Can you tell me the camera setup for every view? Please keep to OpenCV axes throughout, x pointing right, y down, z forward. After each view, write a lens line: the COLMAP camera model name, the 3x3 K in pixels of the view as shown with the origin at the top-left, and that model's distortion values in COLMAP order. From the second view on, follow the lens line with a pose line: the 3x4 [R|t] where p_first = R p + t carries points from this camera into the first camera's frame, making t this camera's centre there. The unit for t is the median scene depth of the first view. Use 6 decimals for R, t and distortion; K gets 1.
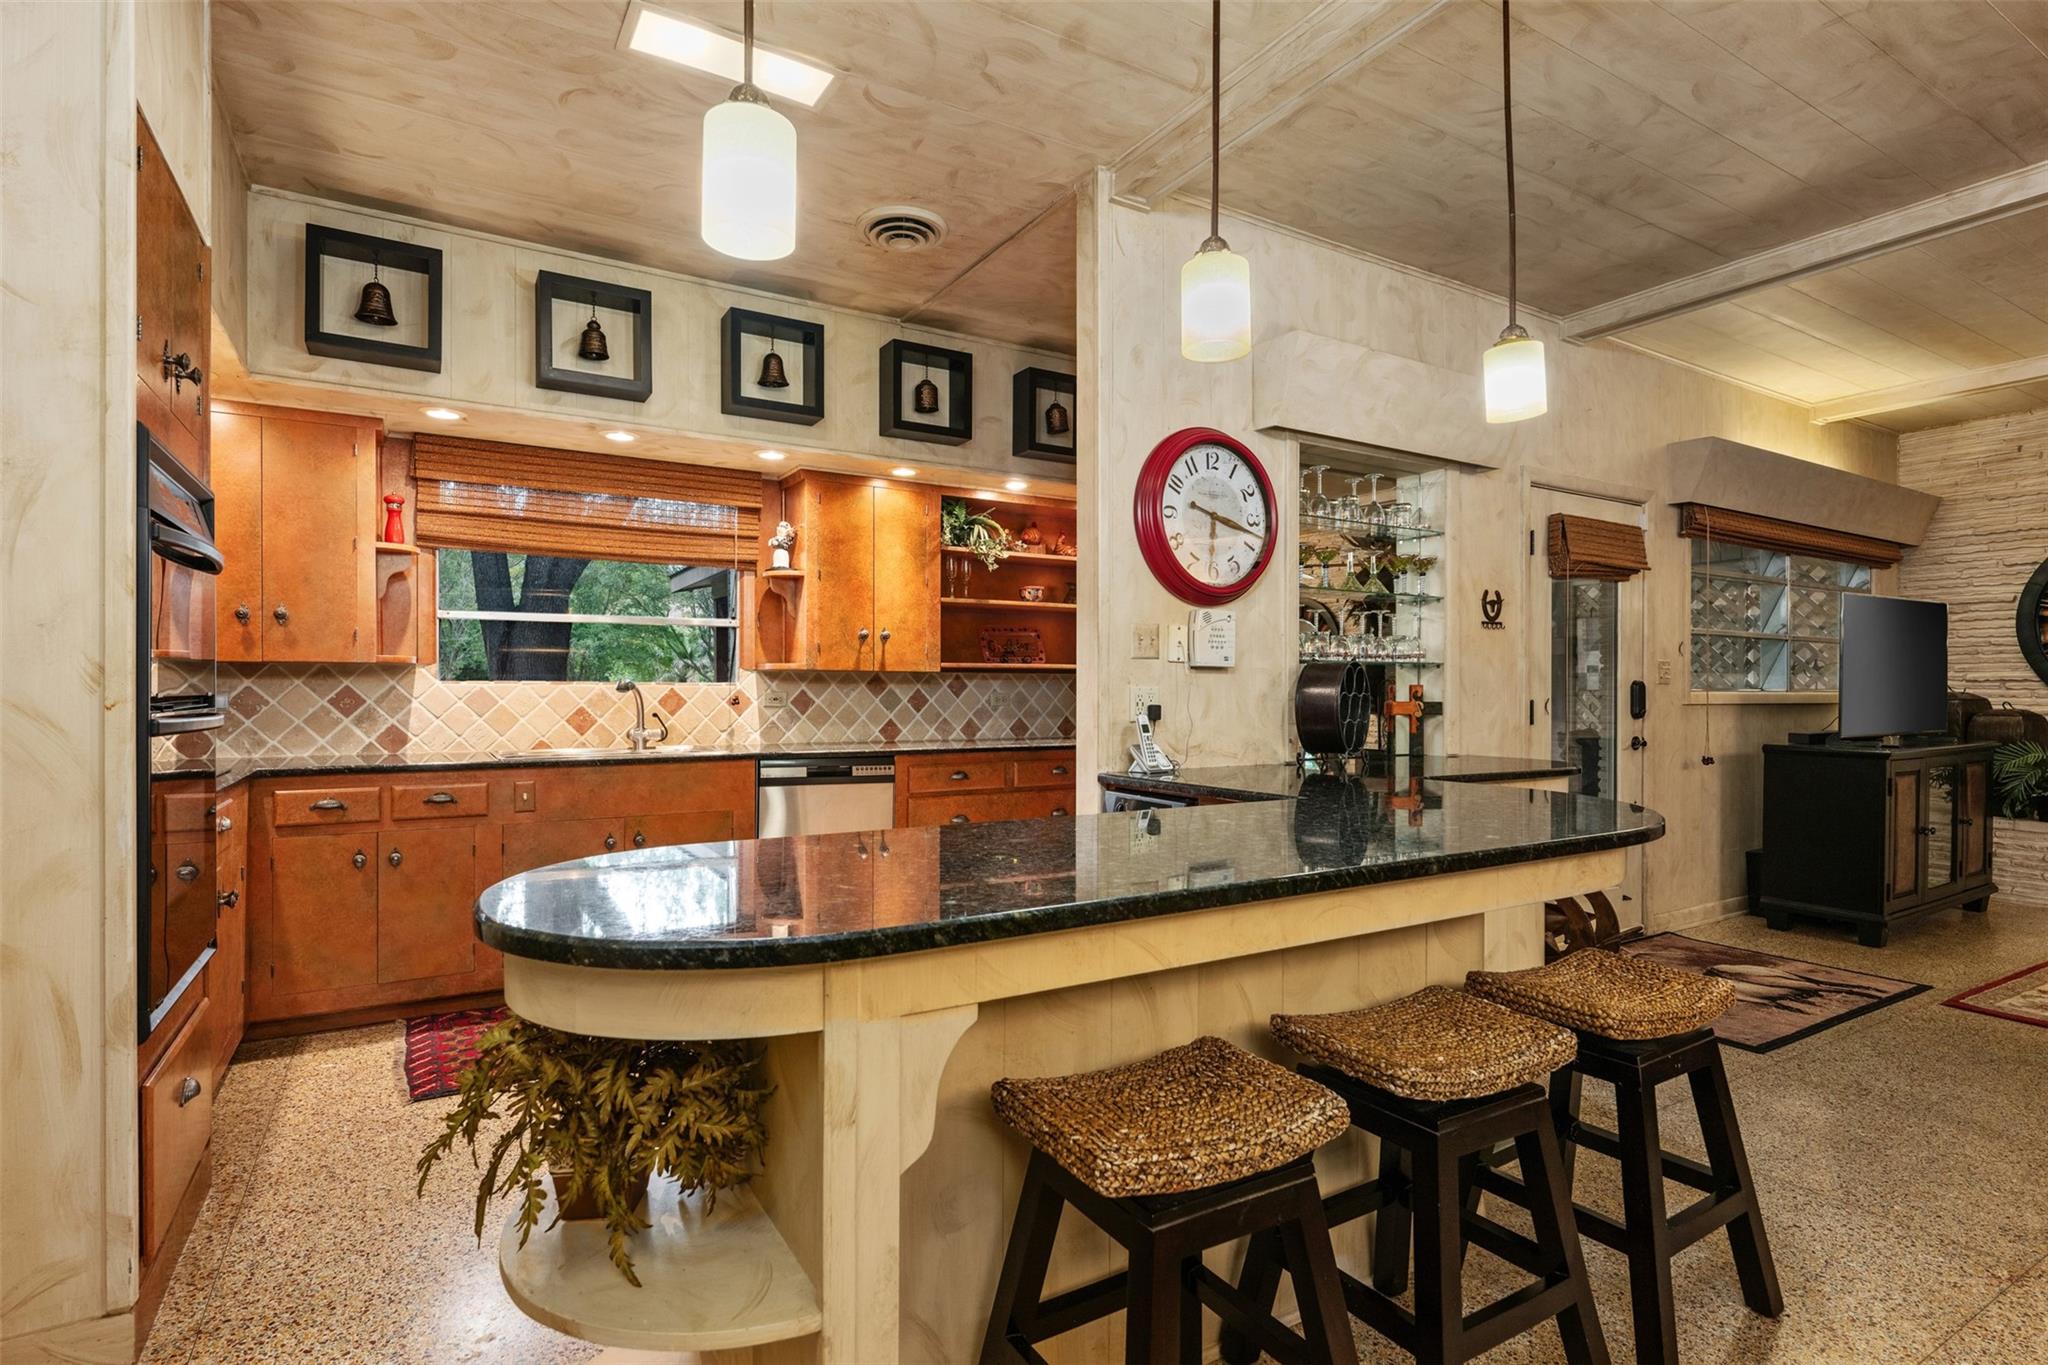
lens RADIAL K [[1029.6, 0, 1021.3], [0, 1029.6, 712.9], [0, 0, 1]] dist [-0.001871, -0.000095]
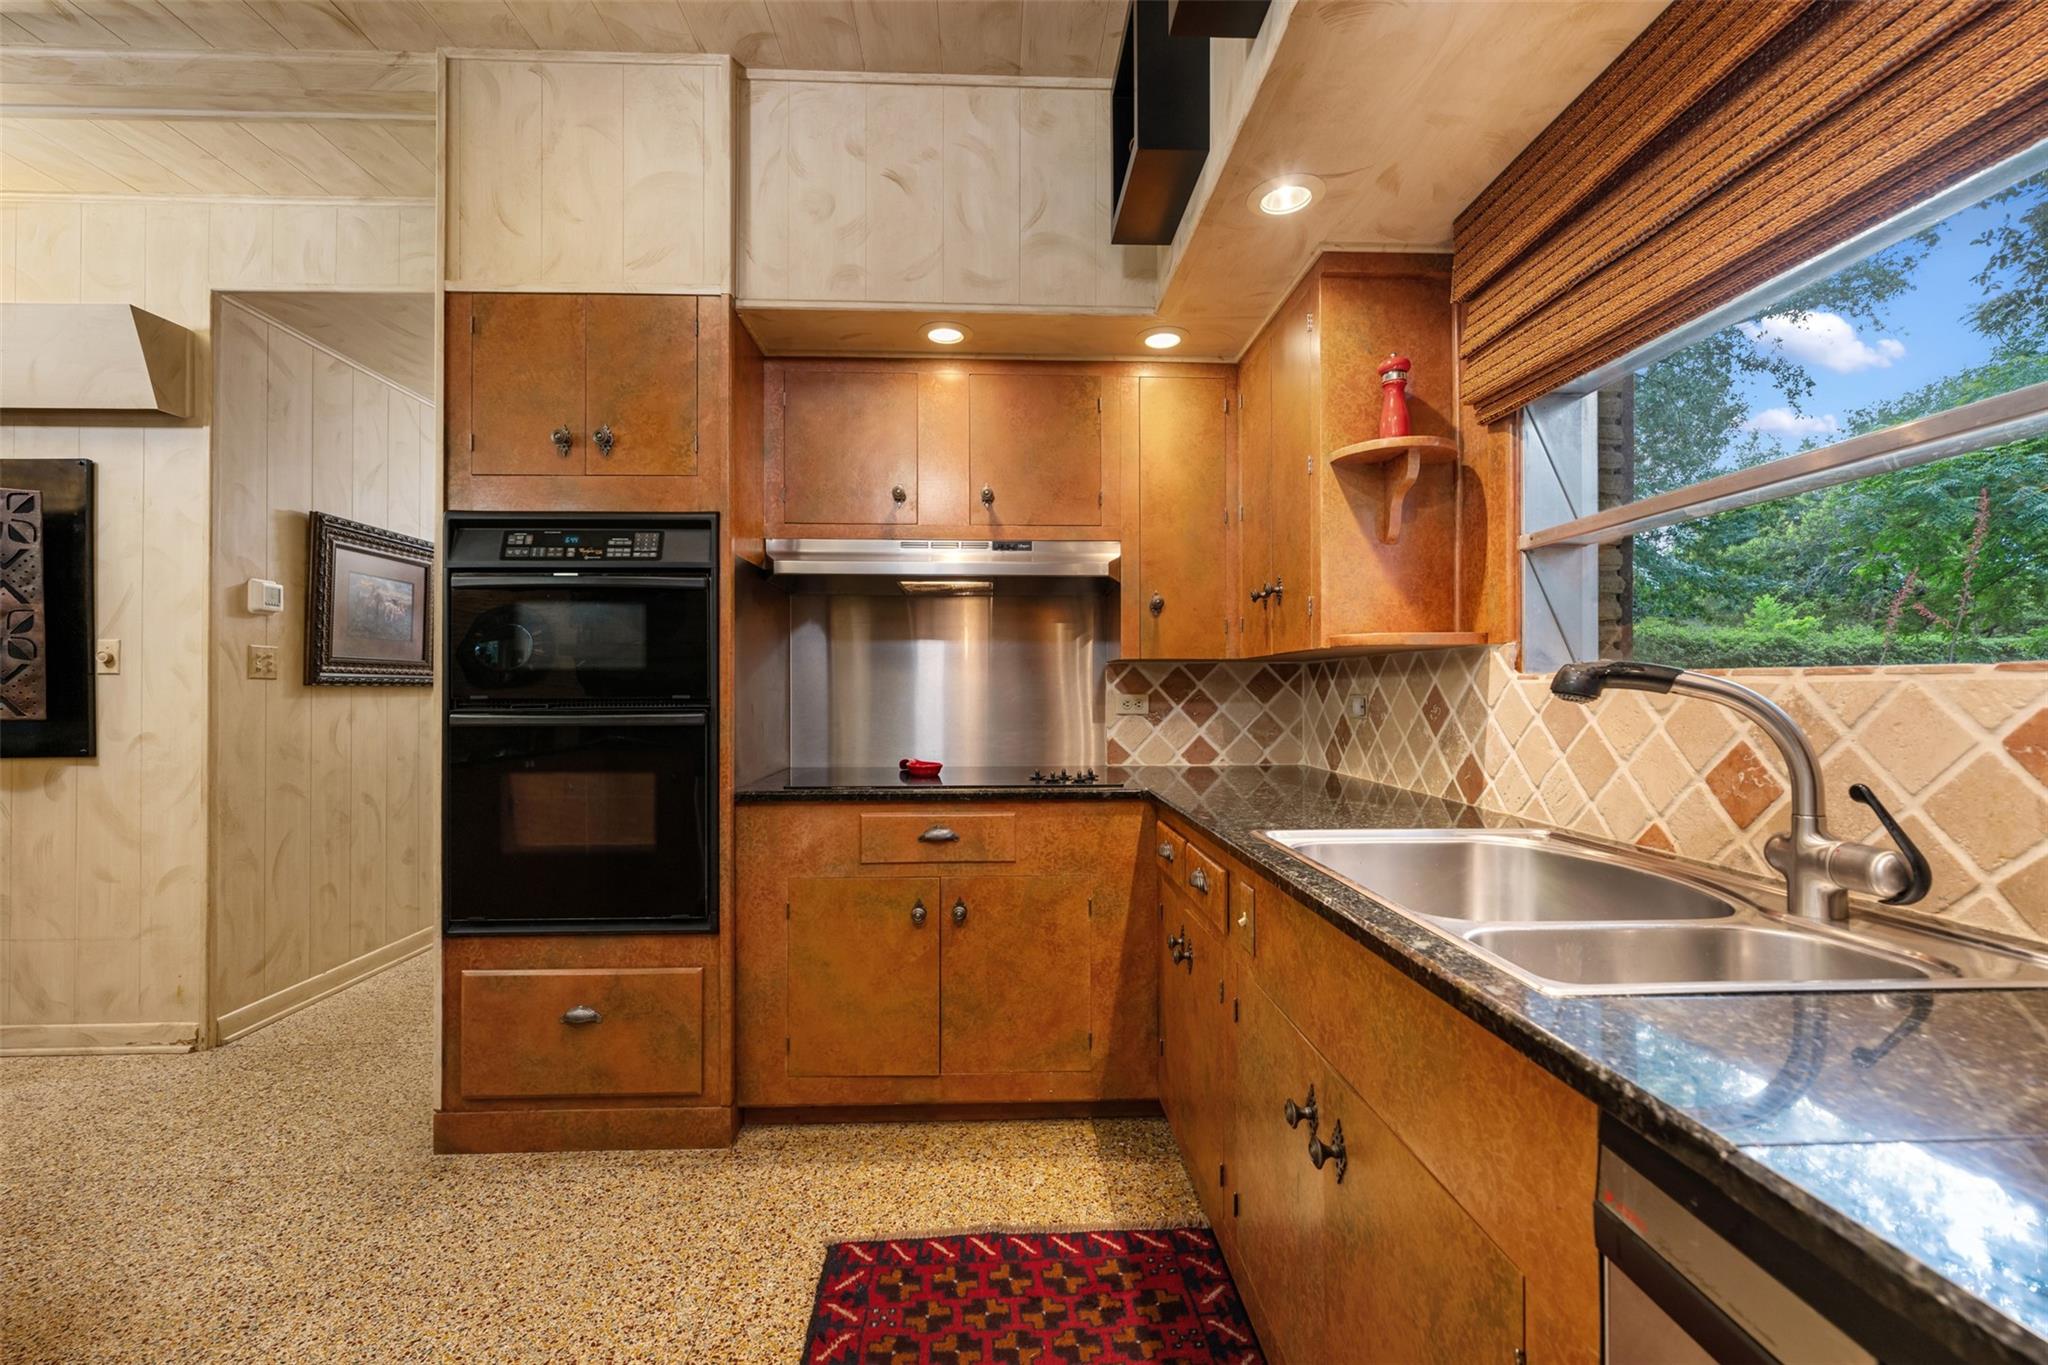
lens RADIAL K [[853.0, 0, 1015.7], [0, 853.0, 689.0], [0, 0, 1]] dist [-0.000666, -0.000264]
pose [[-0.480633, -0.000892, -0.876922, -0.074390], [-0.016800, 0.999825, 0.008191, -0.021151], [0.876761, 0.018669, -0.480564, 0.903107]]
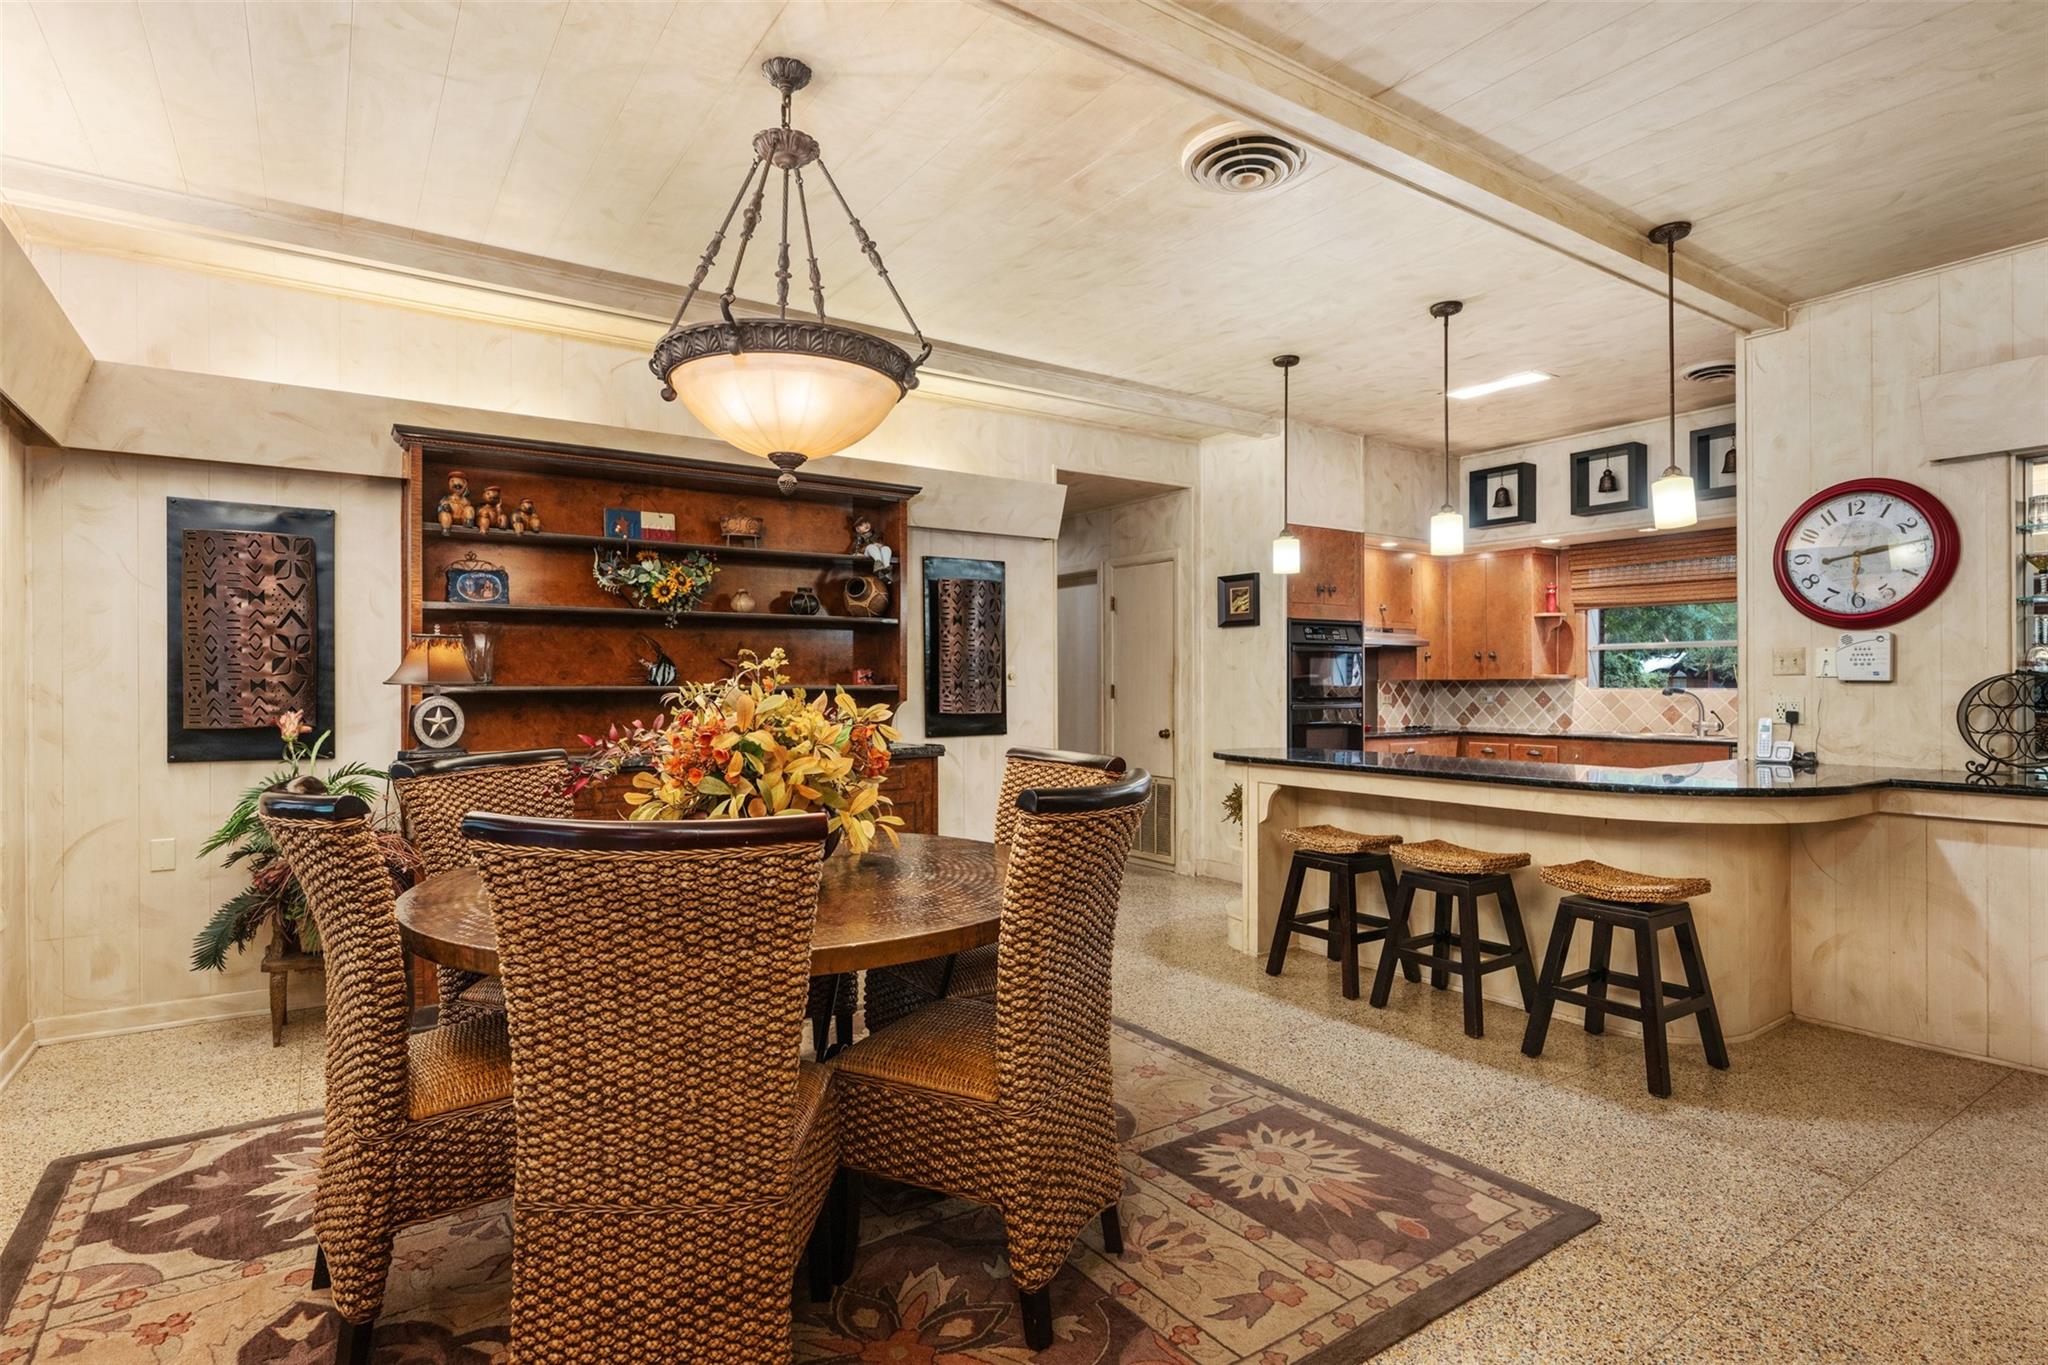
lens RADIAL K [[1029.8, 0, 1024.0], [0, 1029.8, 682.5], [0, 0, 1]] dist [0.000473, 0.000073]
pose [[0.060618, -0.003170, -0.998156, 0.973137], [-0.017927, 0.999830, -0.004264, -0.014999], [0.998000, 0.018153, 0.060551, -0.022595]]
